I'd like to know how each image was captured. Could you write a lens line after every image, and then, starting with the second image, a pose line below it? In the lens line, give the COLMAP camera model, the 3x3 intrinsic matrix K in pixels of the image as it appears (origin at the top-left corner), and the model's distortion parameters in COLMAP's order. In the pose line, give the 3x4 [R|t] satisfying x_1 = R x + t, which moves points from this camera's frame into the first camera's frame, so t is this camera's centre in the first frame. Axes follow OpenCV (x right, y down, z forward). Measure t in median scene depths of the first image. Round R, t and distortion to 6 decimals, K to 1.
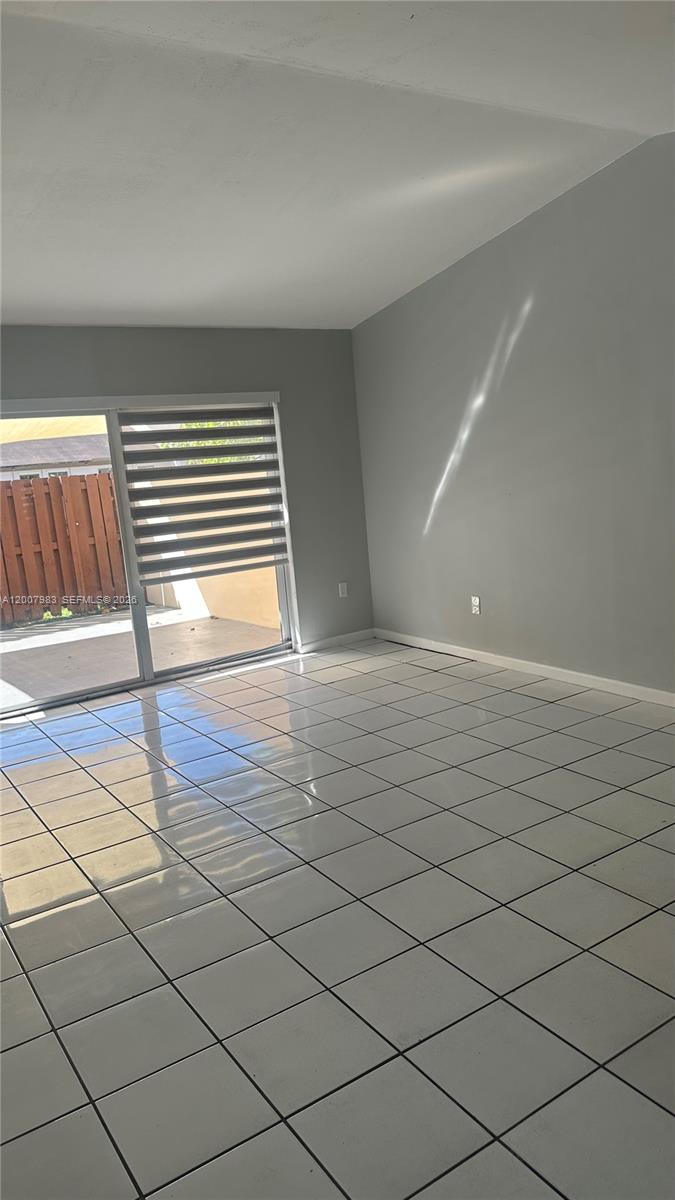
lens RADIAL K [[842.1, 0, 338.8], [0, 842.1, 601.0], [0, 0, 1]] dist [0.199386, -0.467375]
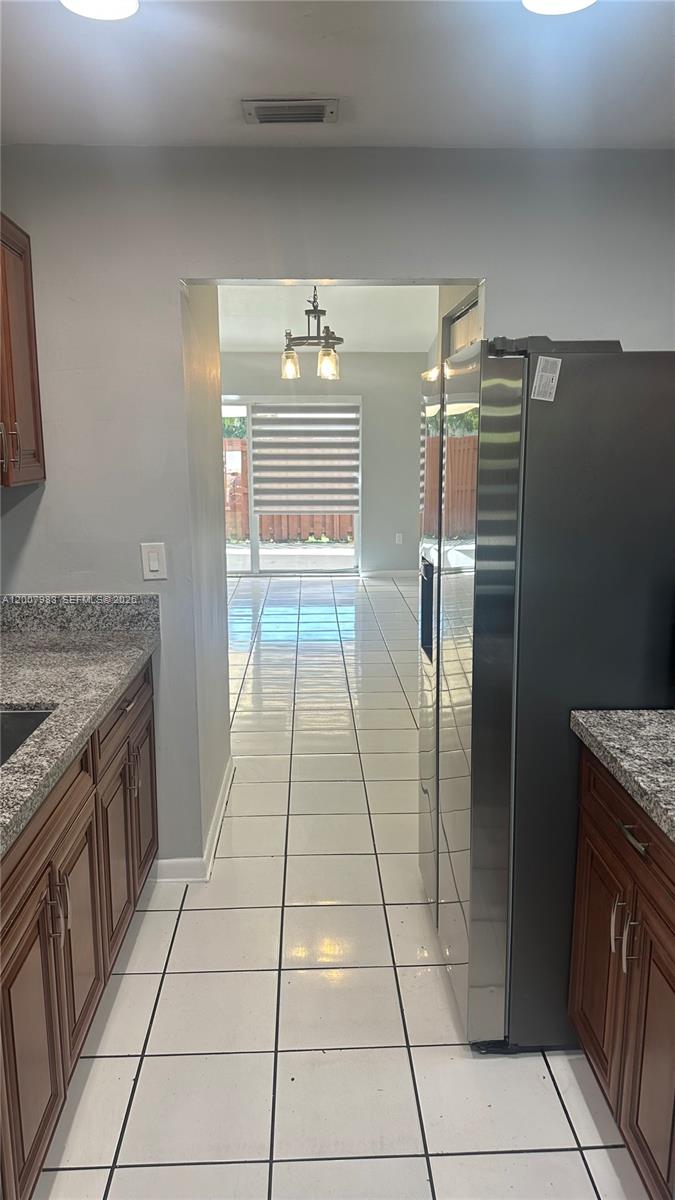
lens RADIAL K [[842.1, 0, 338.8], [0, 842.1, 601.0], [0, 0, 1]] dist [0.199386, -0.467375]
pose [[0.849680, 0.180438, -0.495466, 0.668463], [-0.157154, 0.983583, 0.088696, -0.020769], [0.503336, 0.002501, 0.864087, -0.280219]]
